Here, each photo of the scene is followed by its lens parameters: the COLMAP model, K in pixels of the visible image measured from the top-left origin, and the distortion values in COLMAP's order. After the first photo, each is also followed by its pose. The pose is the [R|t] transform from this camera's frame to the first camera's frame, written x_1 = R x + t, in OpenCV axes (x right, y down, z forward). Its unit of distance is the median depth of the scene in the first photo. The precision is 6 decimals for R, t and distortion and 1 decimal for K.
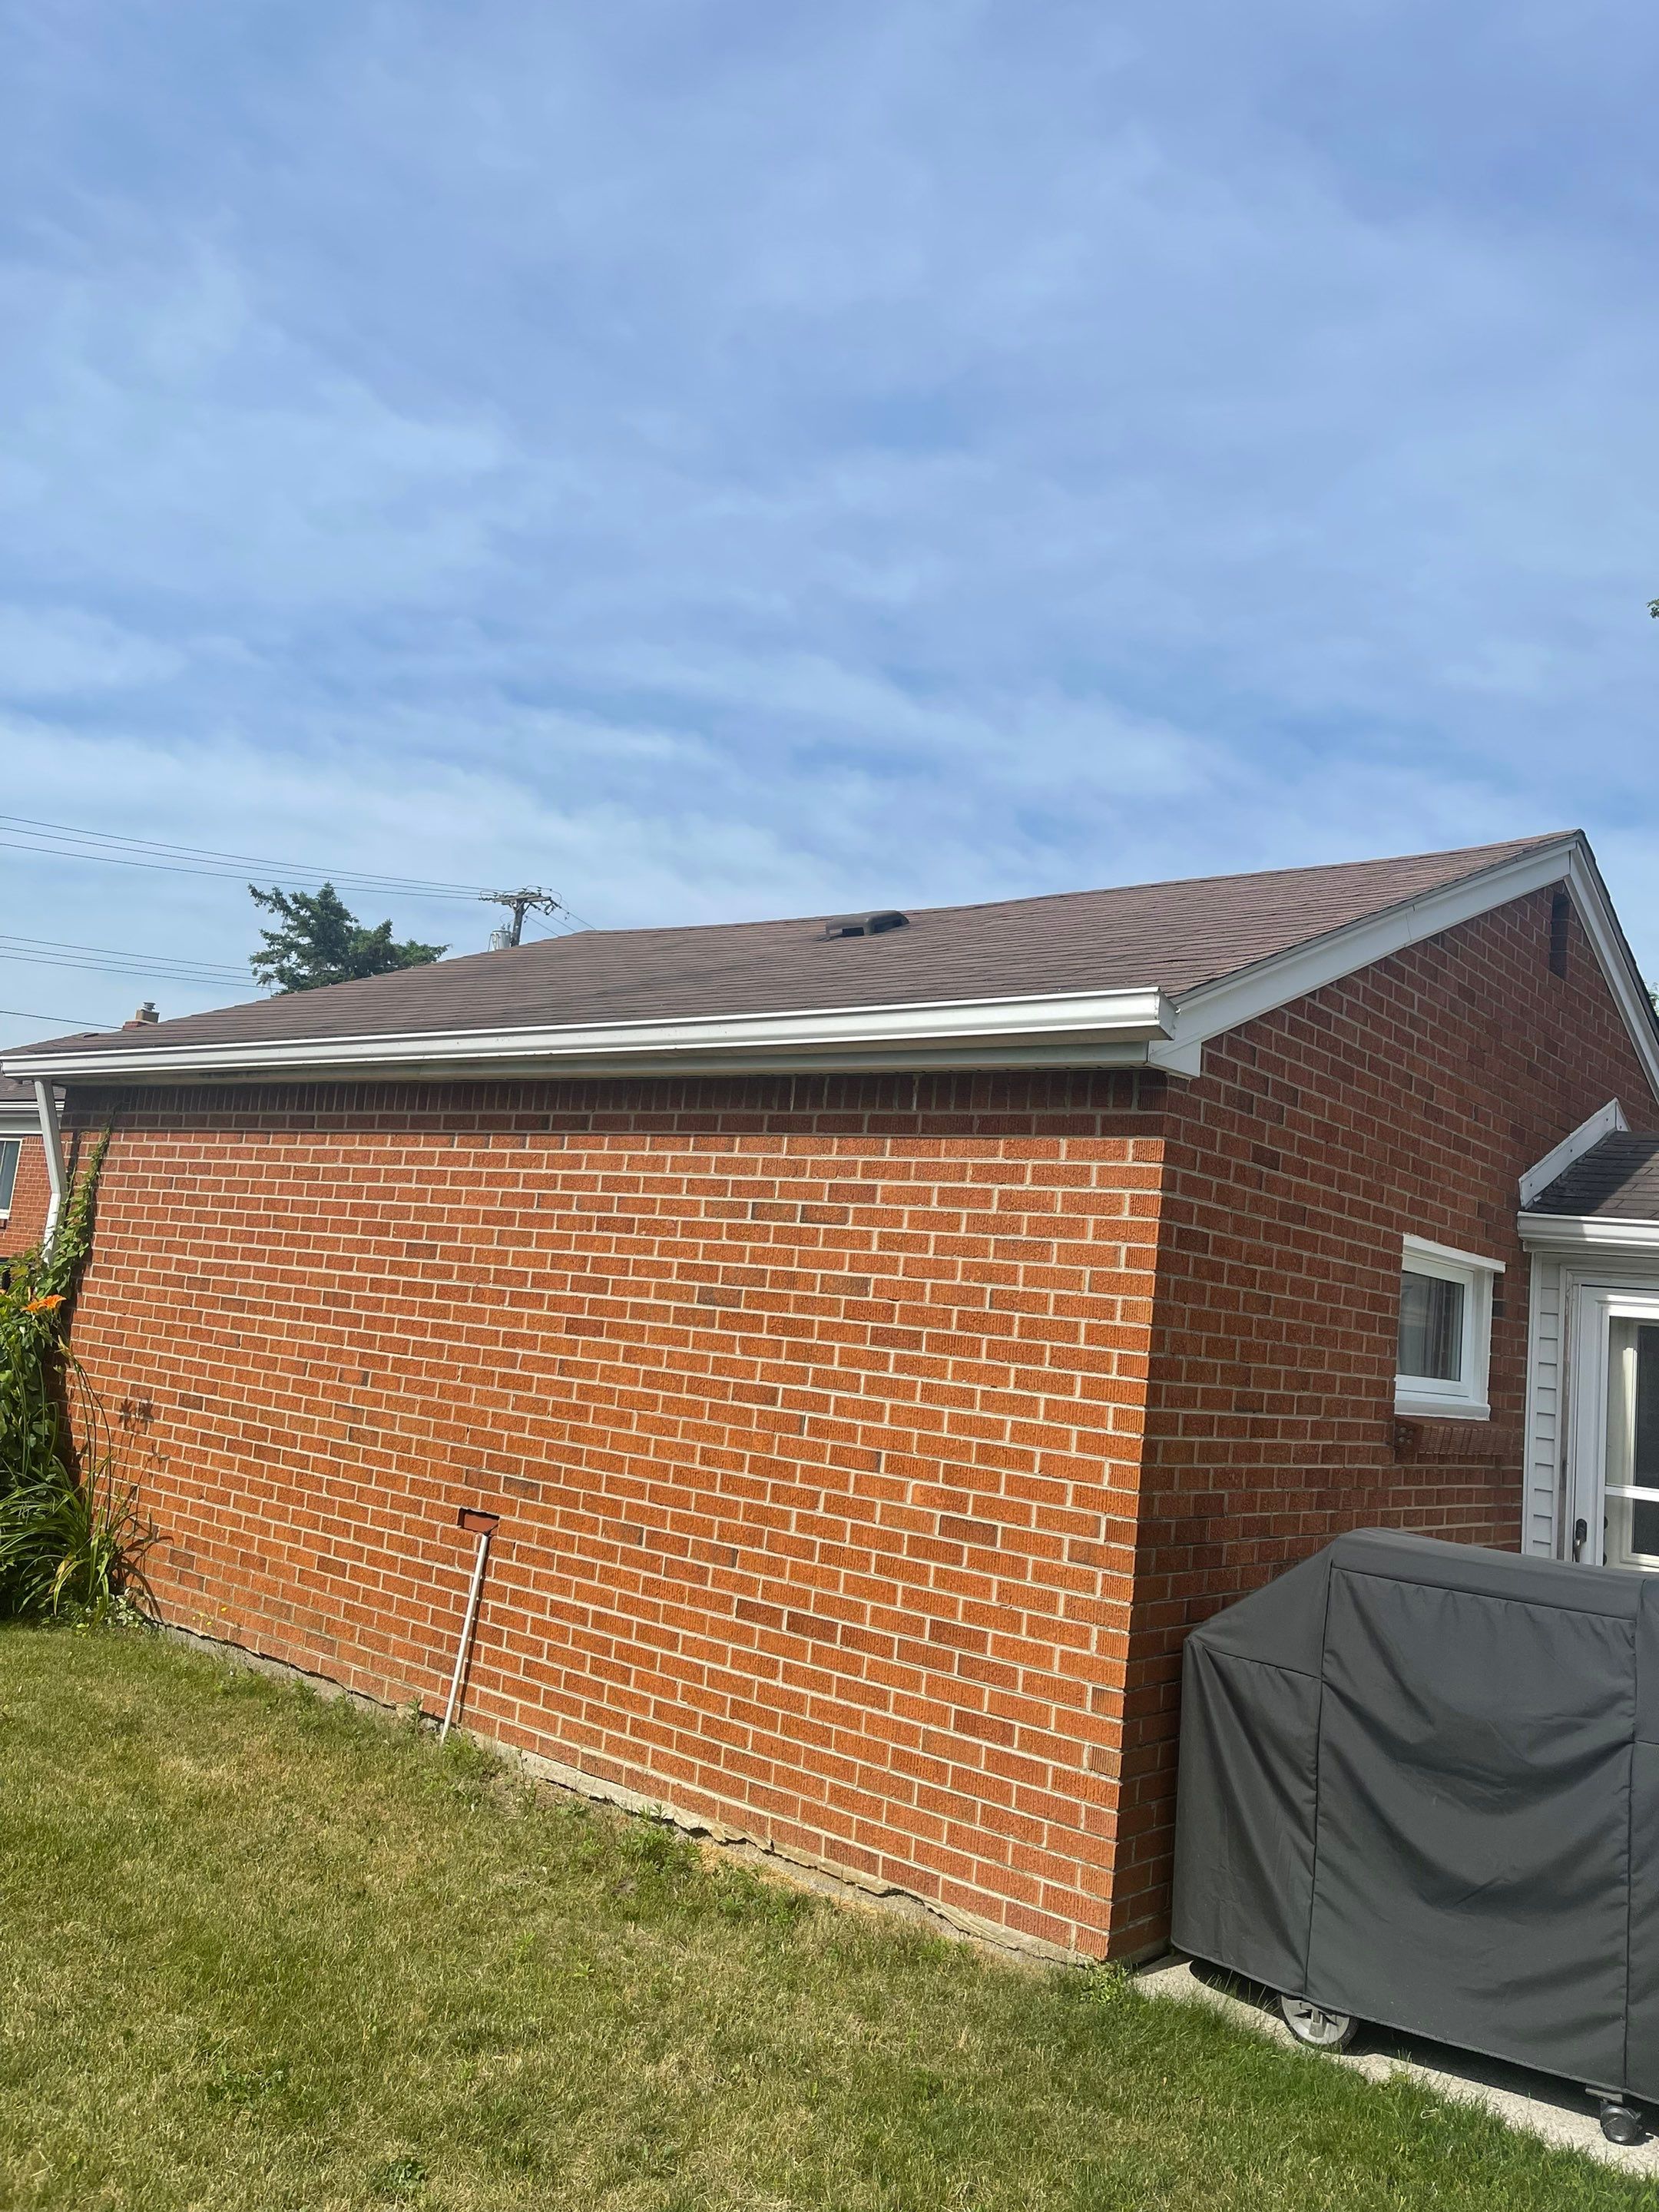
lens RADIAL K [[1615.7, 0, 816.2], [0, 1615.7, 1096.2], [0, 0, 1]] dist [0.075131, -0.107183]
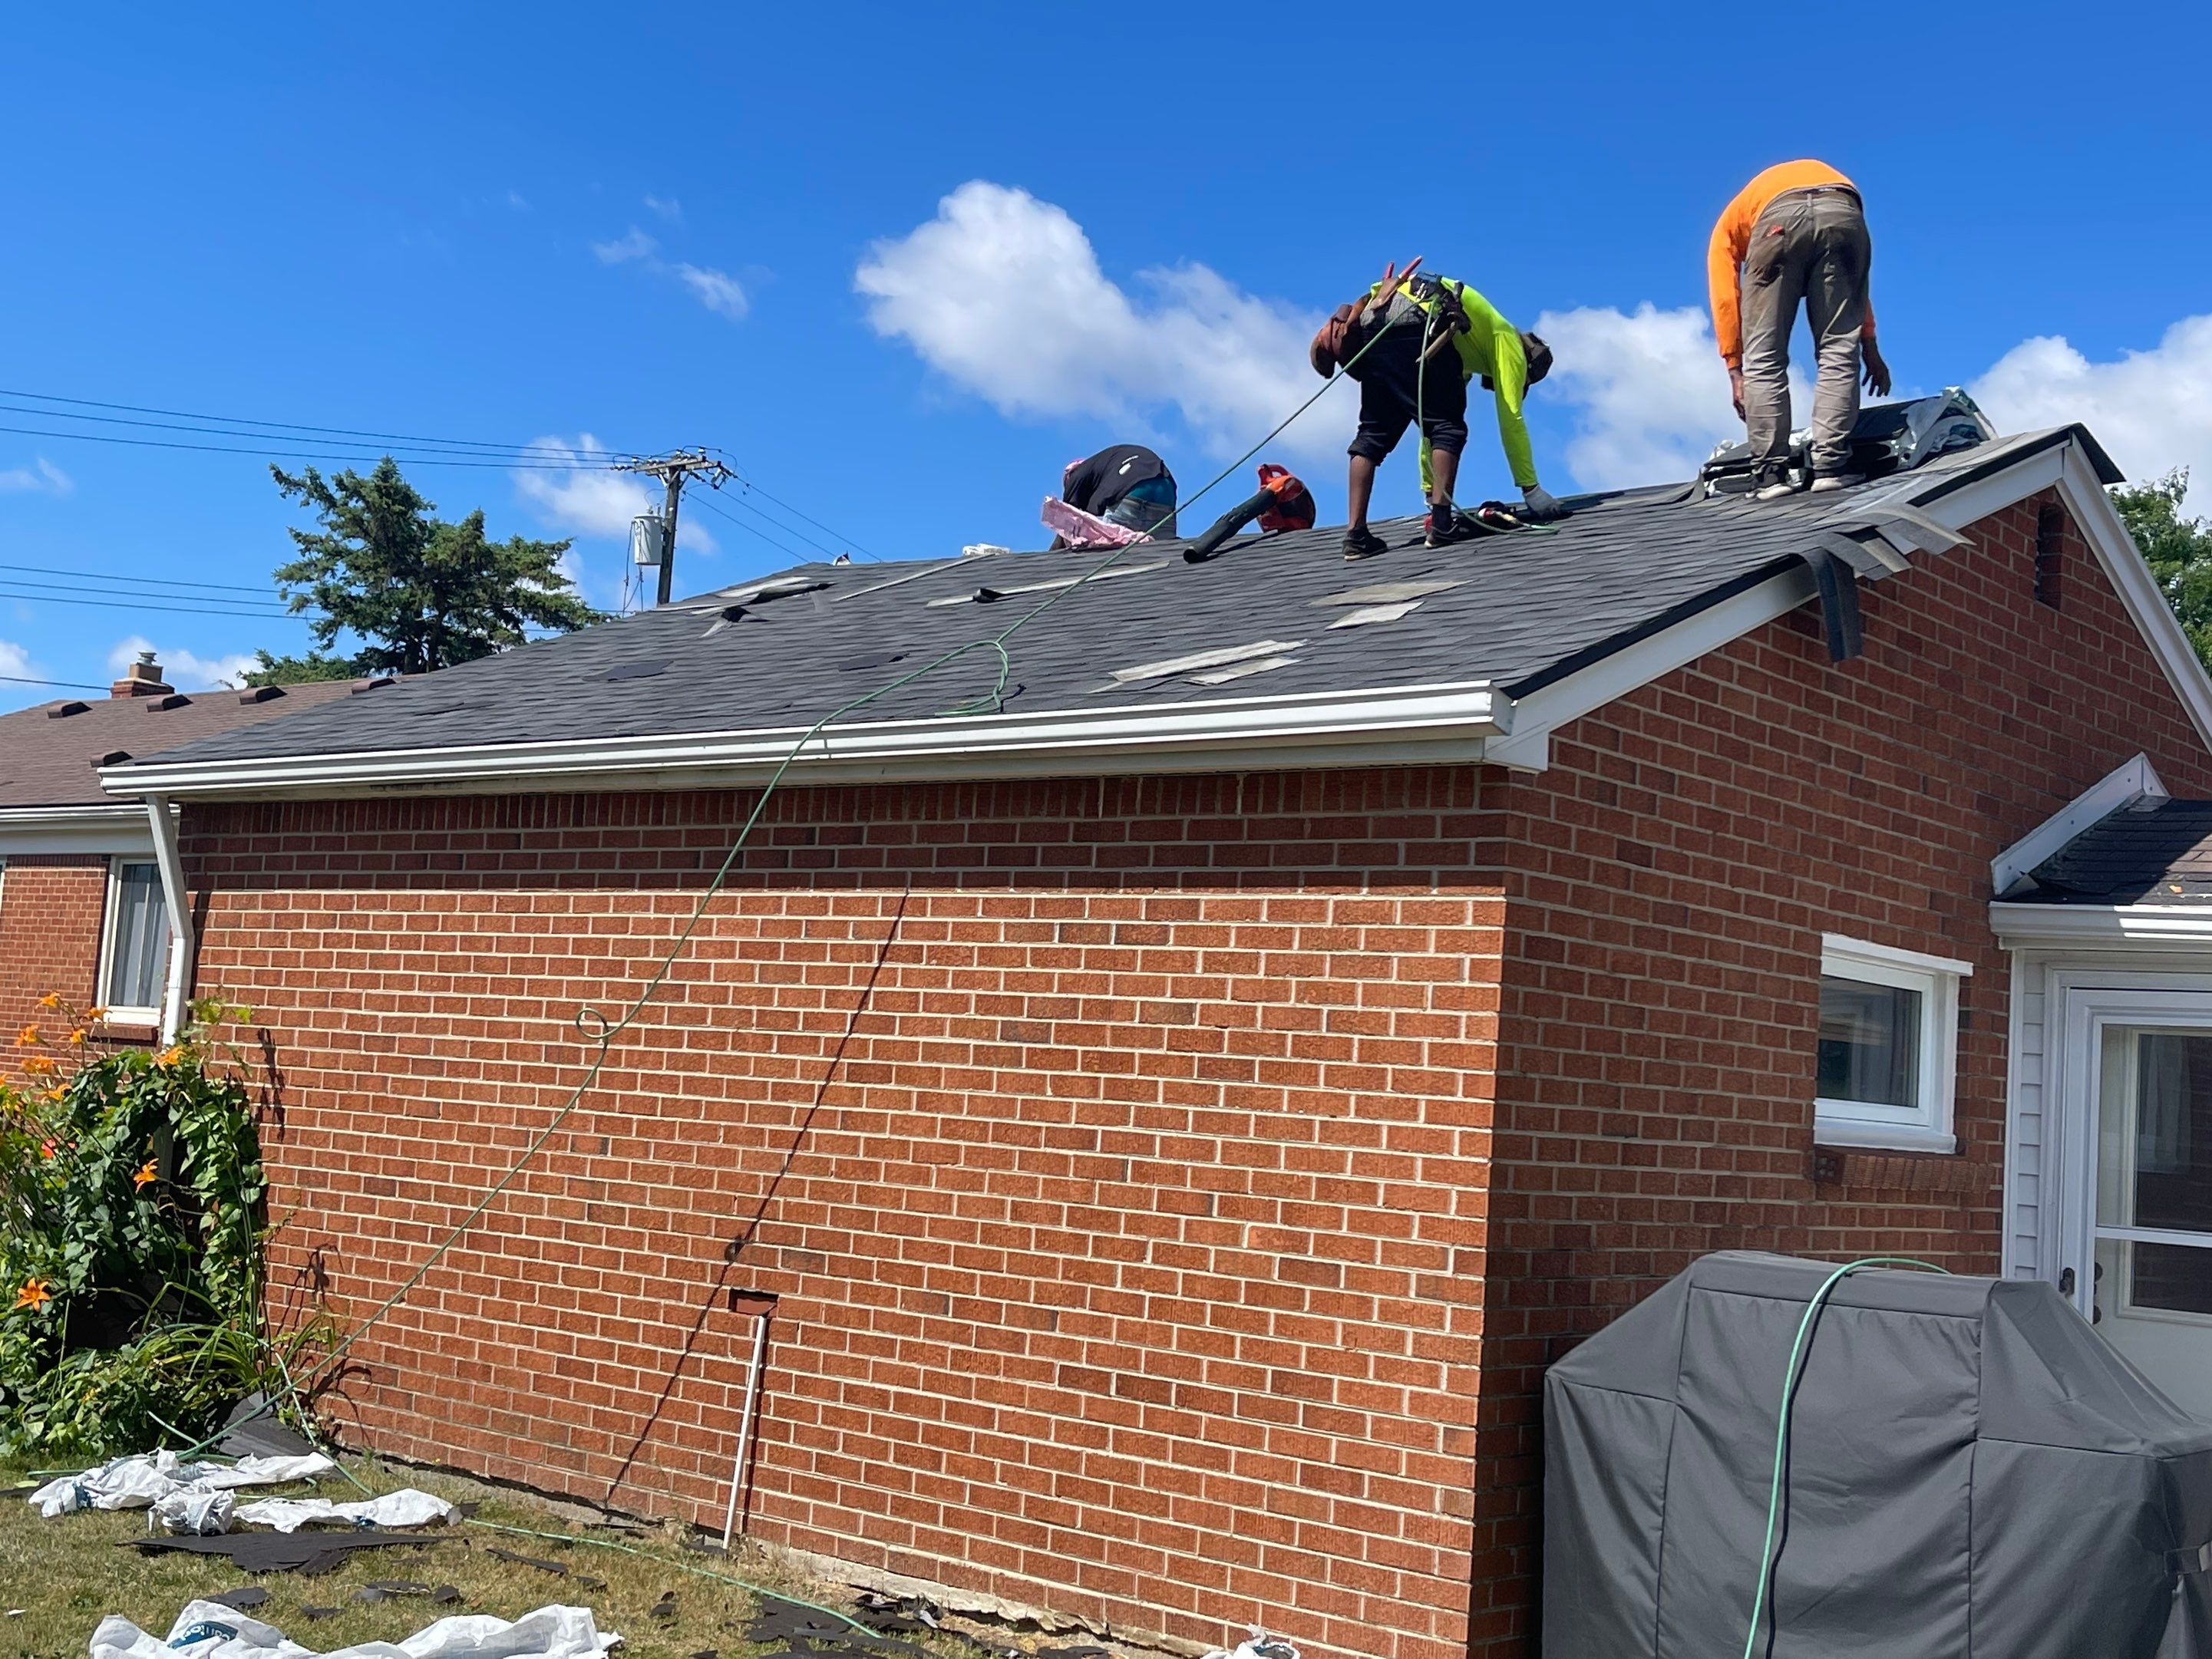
lens RADIAL K [[2512.3, 0, 1103.2], [0, 2512.3, 864.8], [0, 0, 1]] dist [0.133613, 0.008110]
pose [[0.999307, -0.034281, -0.014482, 0.004907], [0.034921, 0.998307, 0.046525, -0.027855], [0.012863, -0.046999, 0.998812, -0.352488]]
